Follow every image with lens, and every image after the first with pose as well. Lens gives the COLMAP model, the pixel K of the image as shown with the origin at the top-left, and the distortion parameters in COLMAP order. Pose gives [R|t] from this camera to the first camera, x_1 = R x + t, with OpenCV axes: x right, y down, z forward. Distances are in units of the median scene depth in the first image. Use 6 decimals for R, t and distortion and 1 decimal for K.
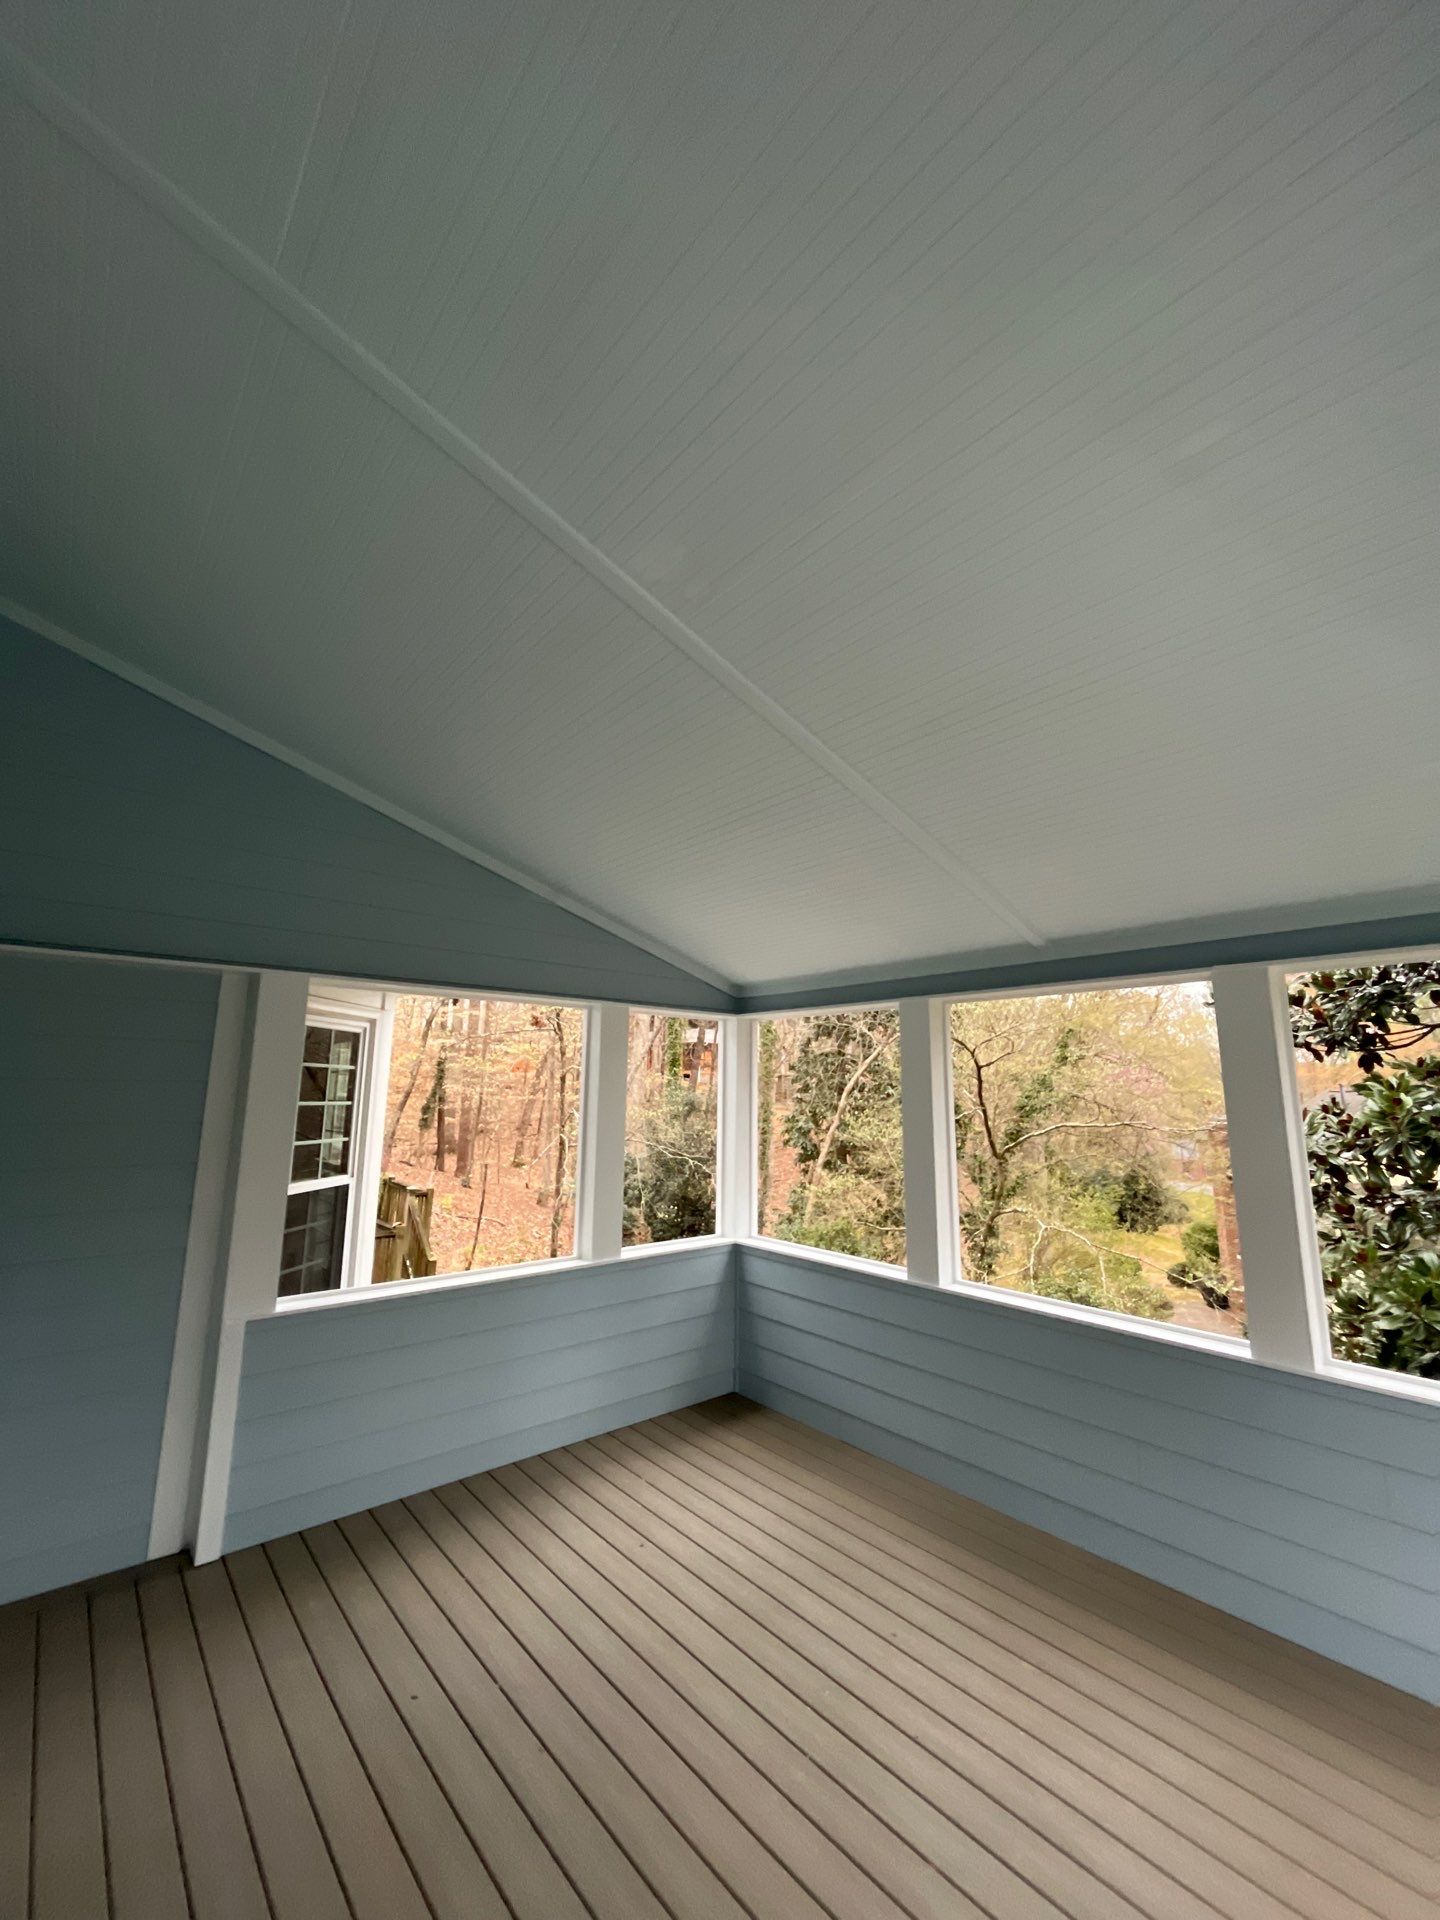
lens RADIAL K [[784.6, 0, 737.7], [0, 784.6, 941.9], [0, 0, 1]] dist [0.004707, -0.002261]
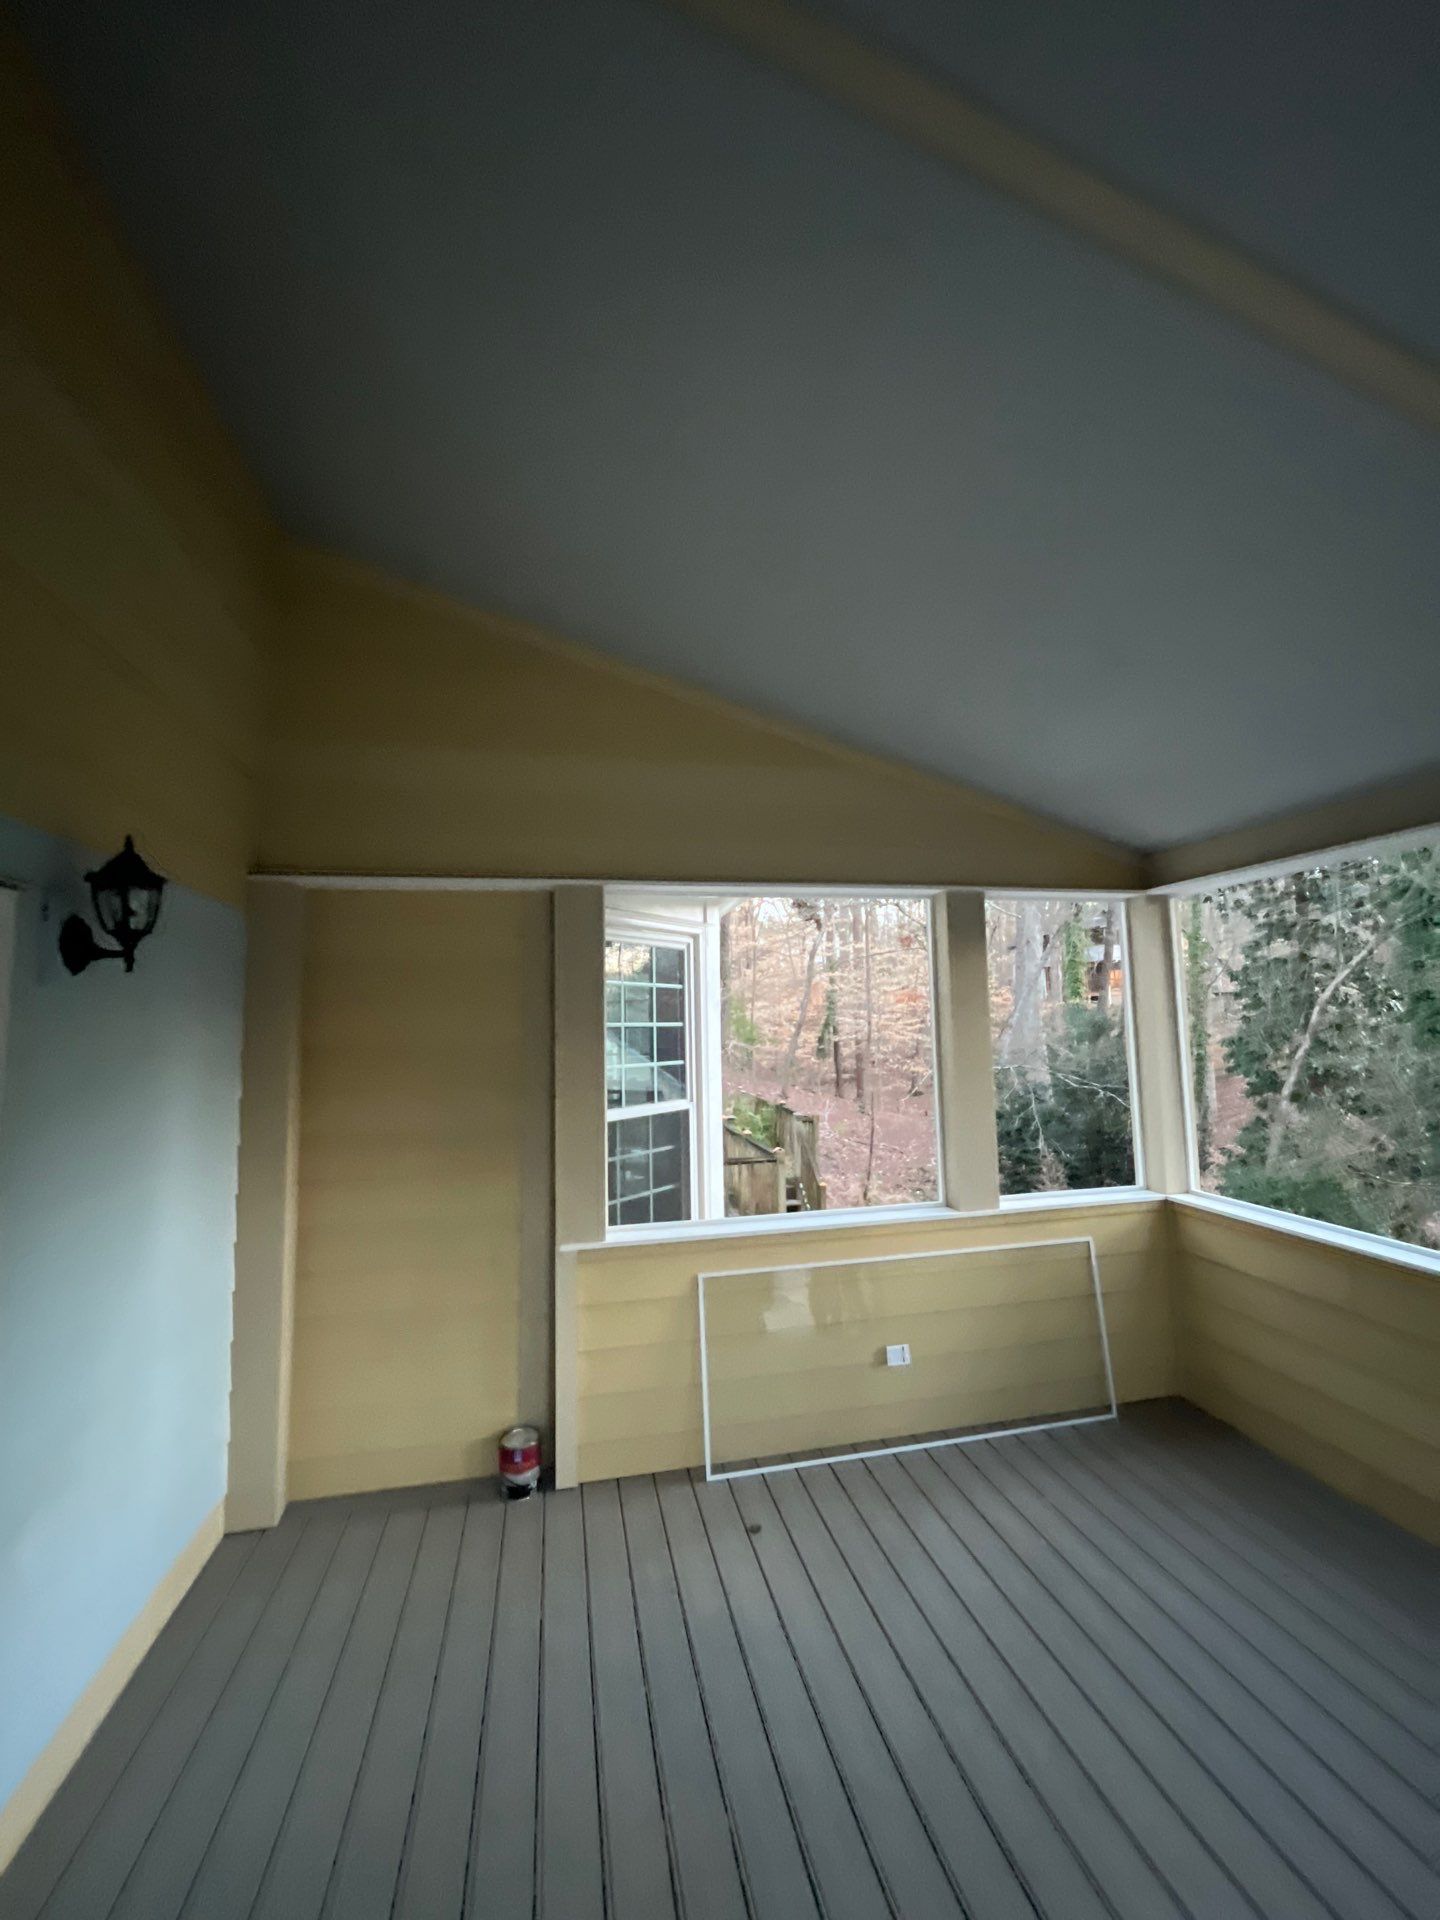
lens RADIAL K [[784.6, 0, 736.3], [0, 784.6, 957.3], [0, 0, 1]] dist [0.004707, -0.002261]
pose [[0.879488, -0.070592, -0.470656, 0.002013], [0.119313, 0.990061, 0.074457, 0.020874], [0.460722, -0.121639, 0.879169, 0.072490]]
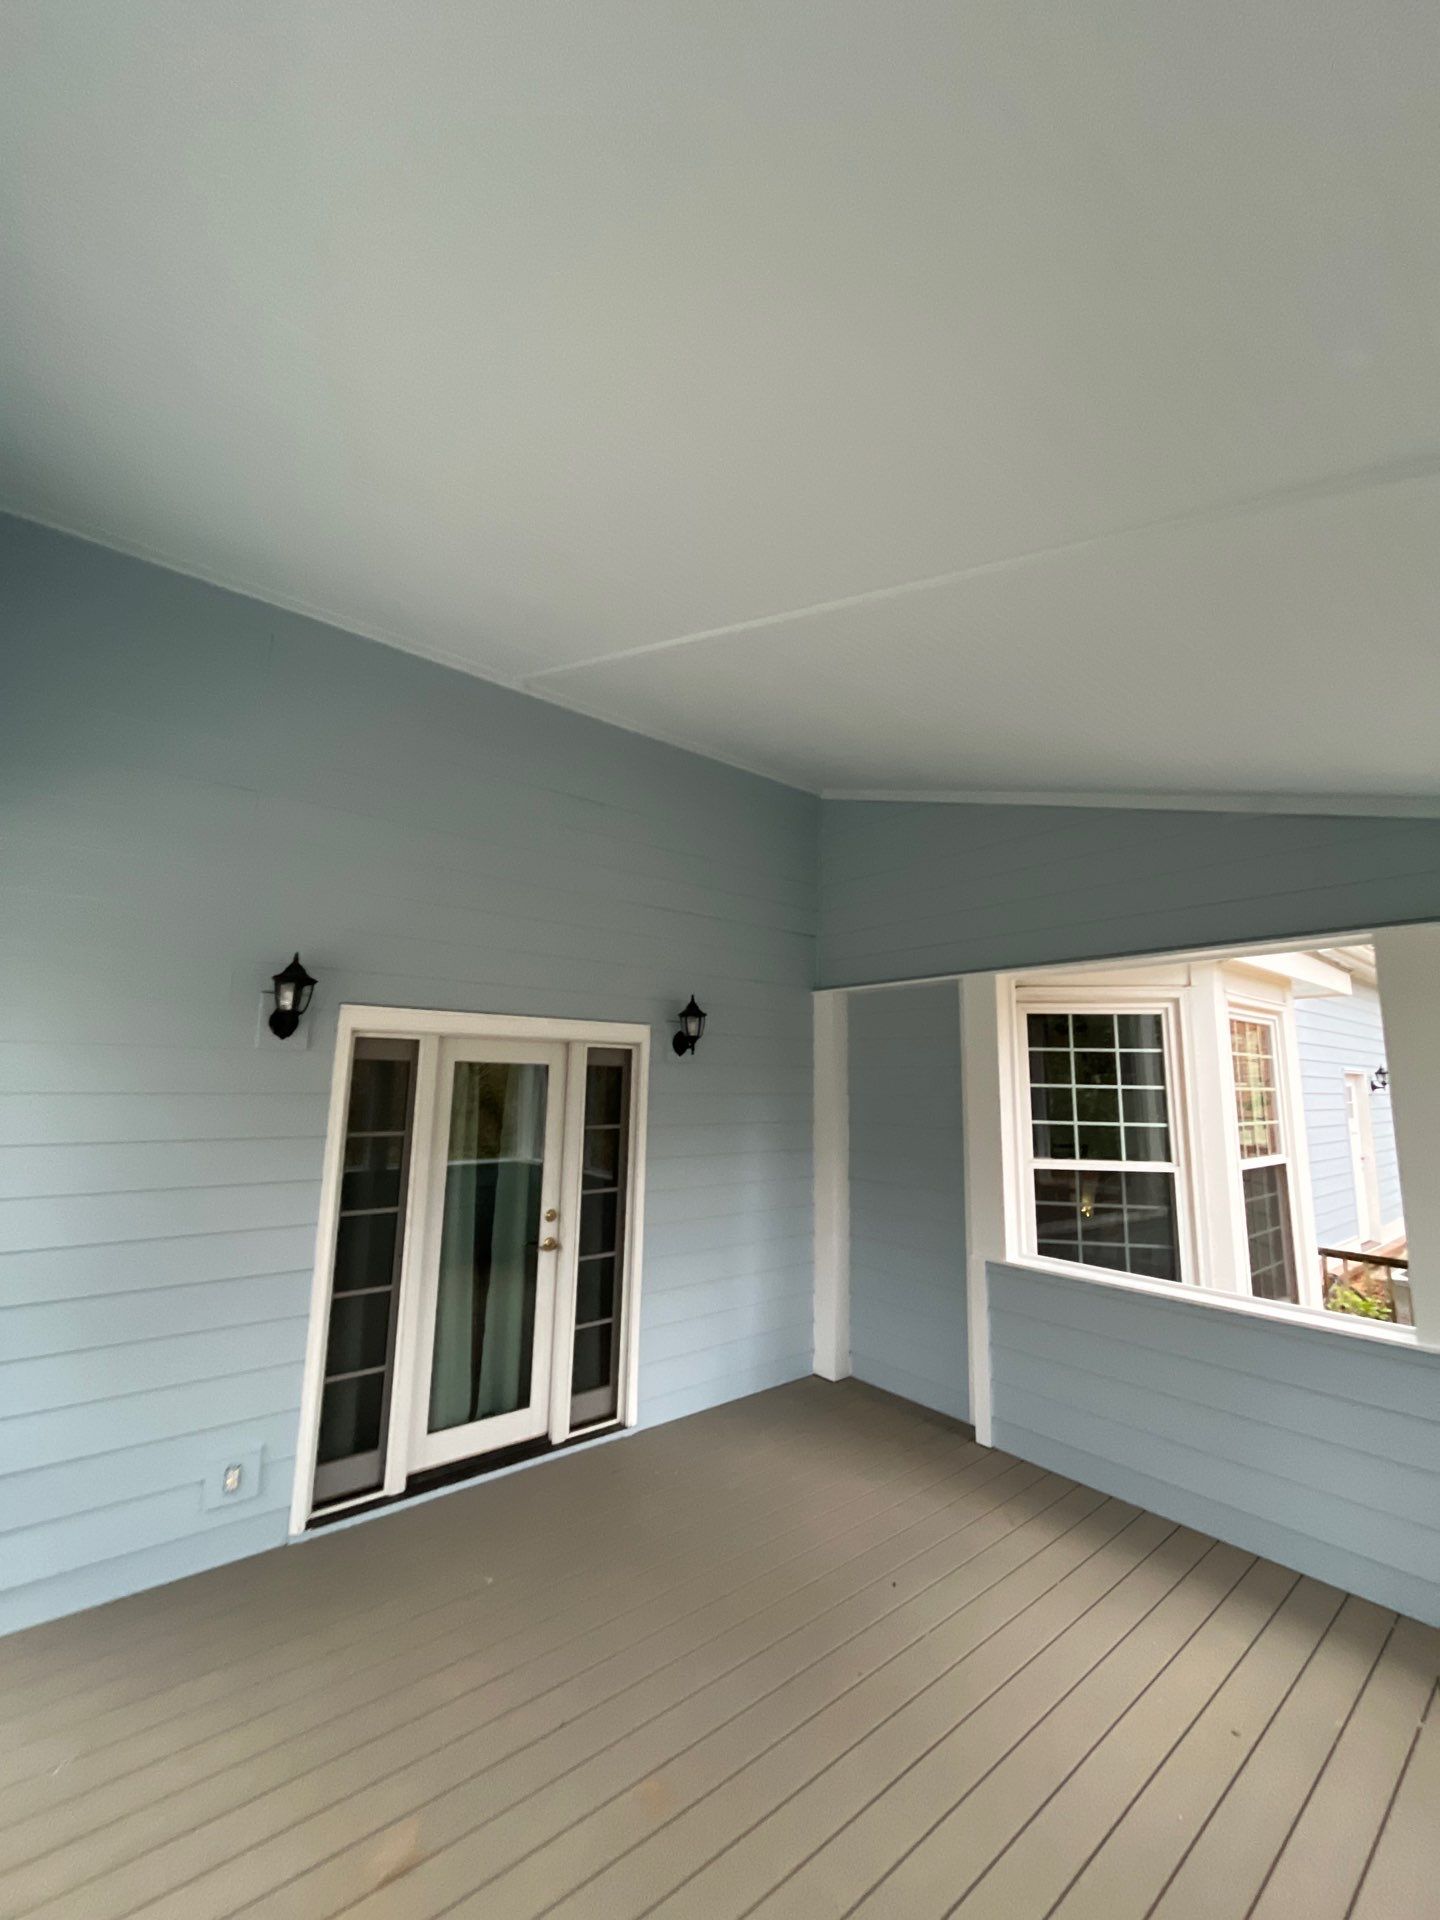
lens RADIAL K [[784.6, 0, 716.2], [0, 784.6, 947.8], [0, 0, 1]] dist [0.004707, -0.002261]
pose [[-0.007931, -0.156391, -0.987663, 0.156650], [0.180008, 0.971336, -0.155251, 0.029191], [0.983633, -0.179019, 0.020448, 0.154819]]
